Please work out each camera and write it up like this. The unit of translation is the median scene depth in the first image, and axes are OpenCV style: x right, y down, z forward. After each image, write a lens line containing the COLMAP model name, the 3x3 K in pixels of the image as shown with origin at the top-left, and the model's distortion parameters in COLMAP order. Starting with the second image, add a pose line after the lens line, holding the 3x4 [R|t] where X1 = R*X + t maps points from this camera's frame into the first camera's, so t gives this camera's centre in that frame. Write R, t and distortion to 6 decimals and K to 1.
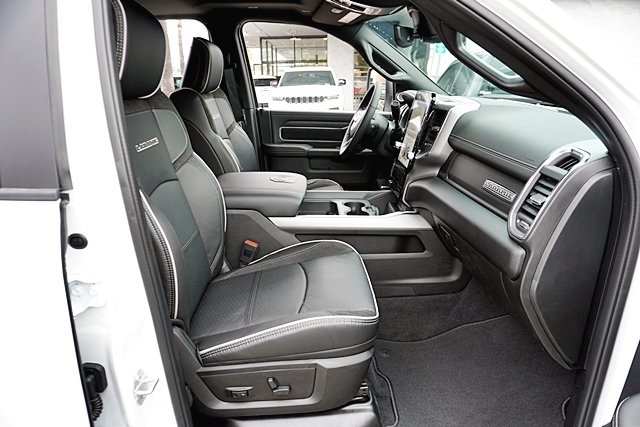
lens RADIAL K [[428.6, 0, 320.0], [0, 428.6, 213.5], [0, 0, 1]] dist [-0.049600, 0.040183]
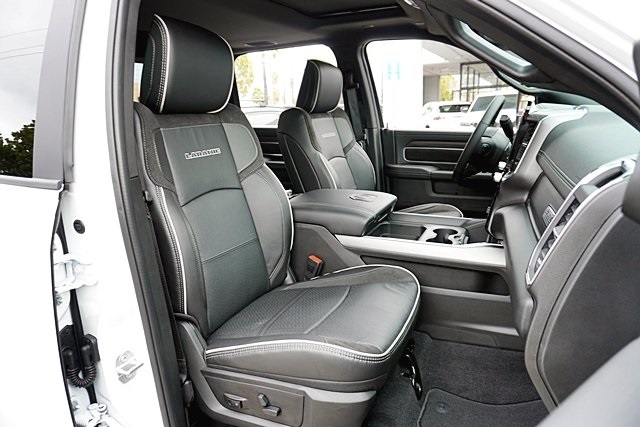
lens RADIAL K [[428.6, 0, 320.0], [0, 428.6, 213.5], [0, 0, 1]] dist [-0.049600, 0.040183]
pose [[0.896193, 0.073866, -0.437472, 0.263956], [-0.100972, 0.994125, -0.038993, 0.003009], [0.432022, 0.079118, 0.898386, 0.109305]]
